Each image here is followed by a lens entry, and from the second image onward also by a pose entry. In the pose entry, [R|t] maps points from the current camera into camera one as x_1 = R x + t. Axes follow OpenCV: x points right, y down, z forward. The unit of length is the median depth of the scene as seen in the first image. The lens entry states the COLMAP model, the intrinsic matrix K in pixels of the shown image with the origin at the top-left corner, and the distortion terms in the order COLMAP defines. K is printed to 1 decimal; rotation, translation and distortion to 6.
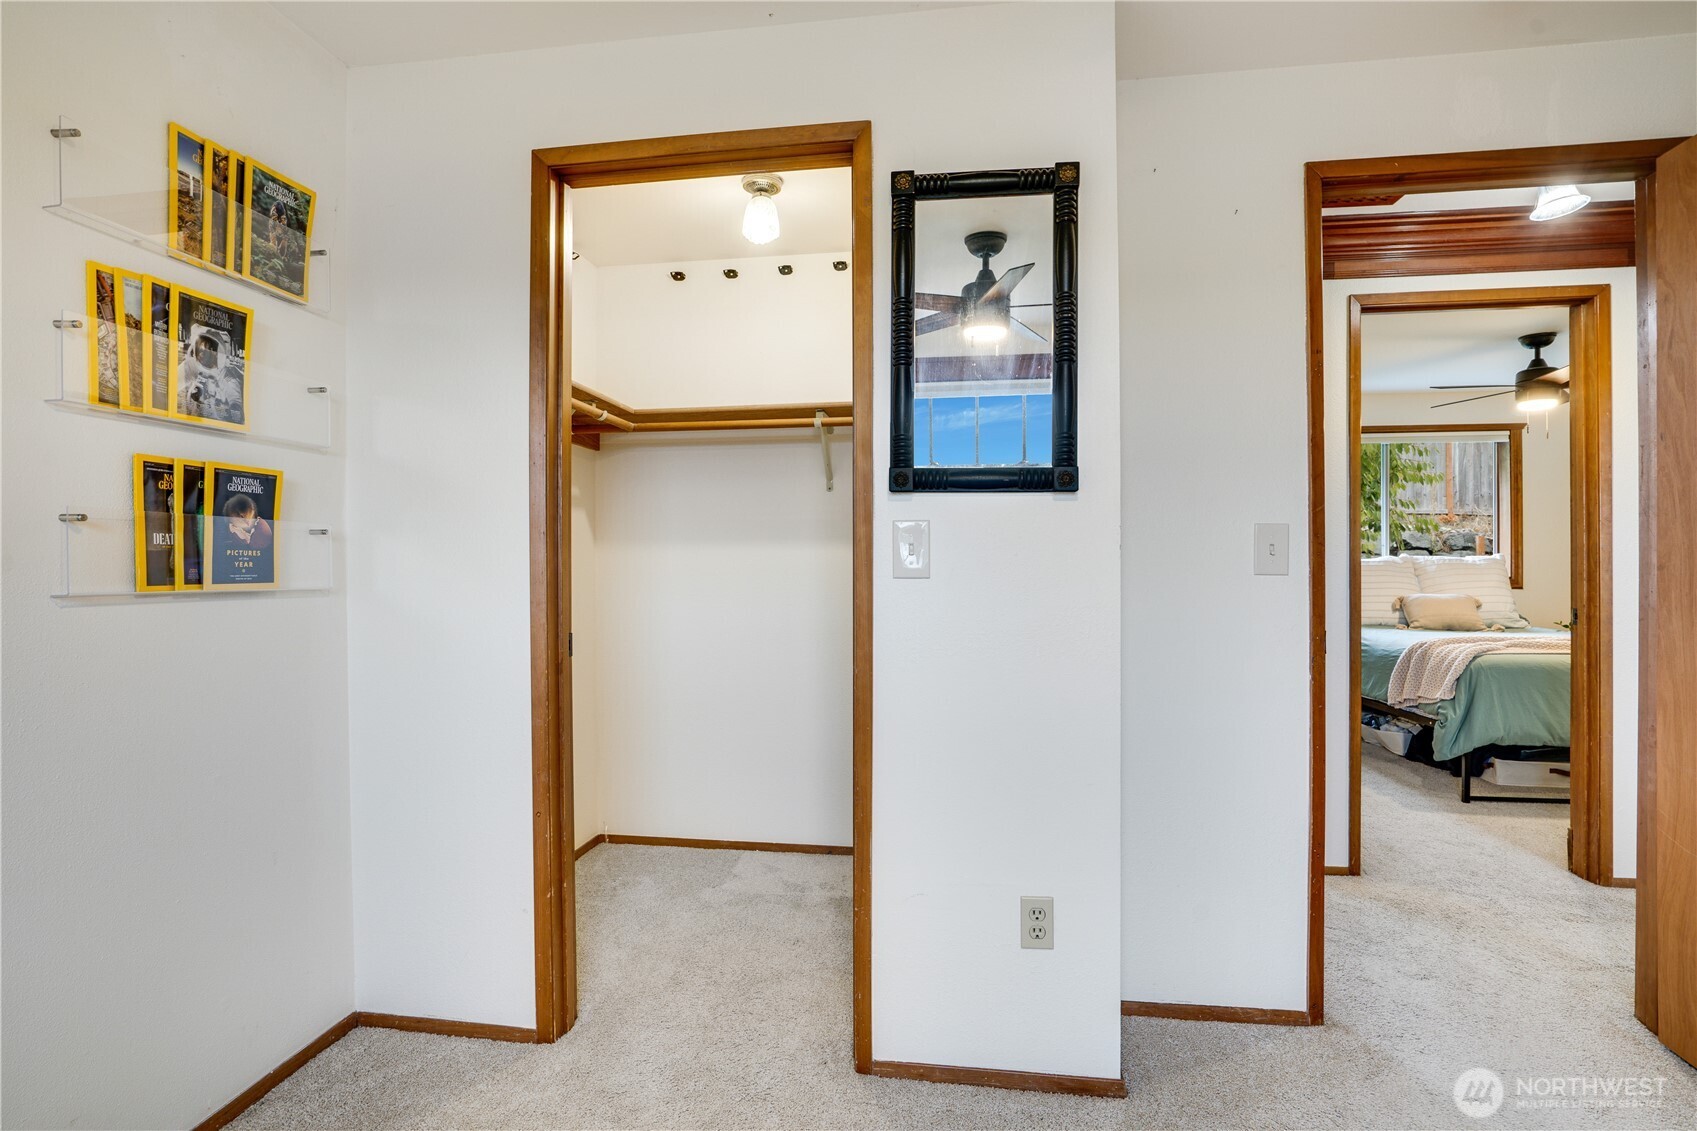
lens RADIAL K [[873.0, 0, 832.8], [0, 873.0, 566.4], [0, 0, 1]] dist [-0.007845, 0.000269]
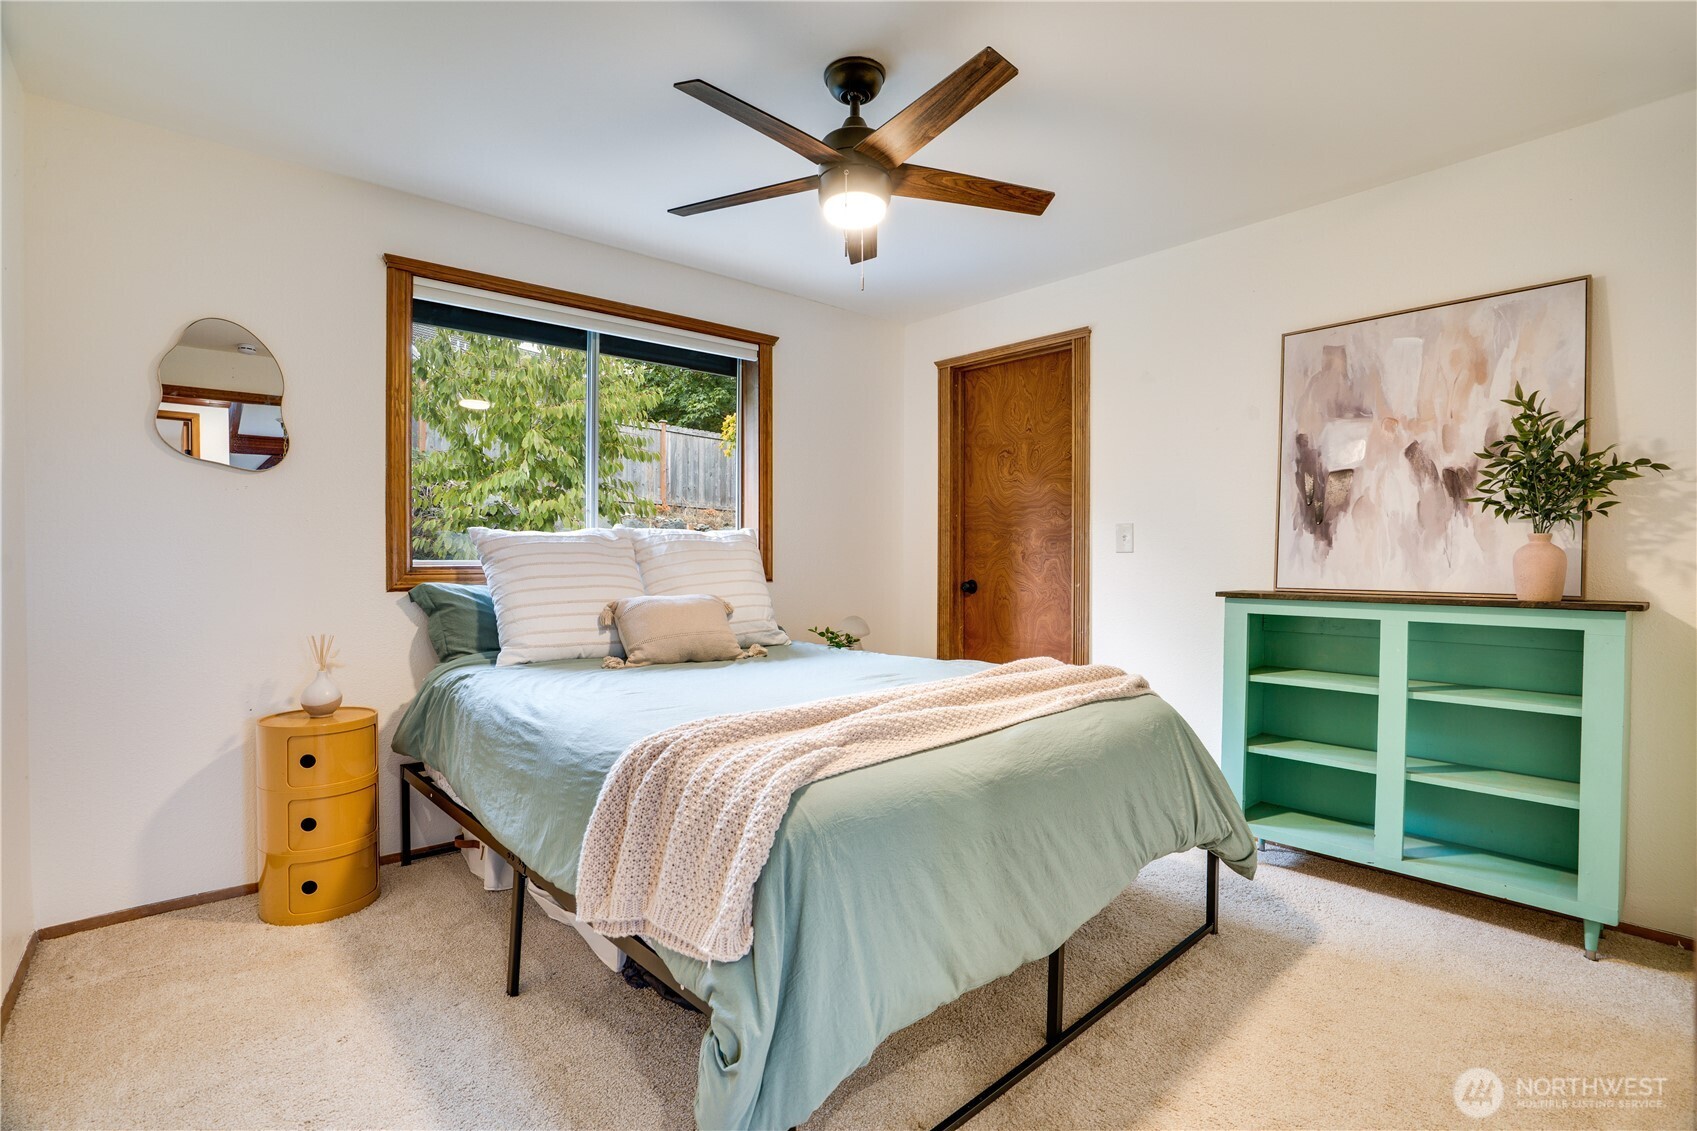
lens RADIAL K [[785.2, 0, 842.2], [0, 785.2, 565.9], [0, 0, 1]] dist [-0.068155, 0.026118]
pose [[0.659615, -0.005098, 0.751587, 0.566169], [-0.002298, 0.999959, 0.008800, 0.012050], [-0.751600, -0.007532, 0.659576, 0.849707]]
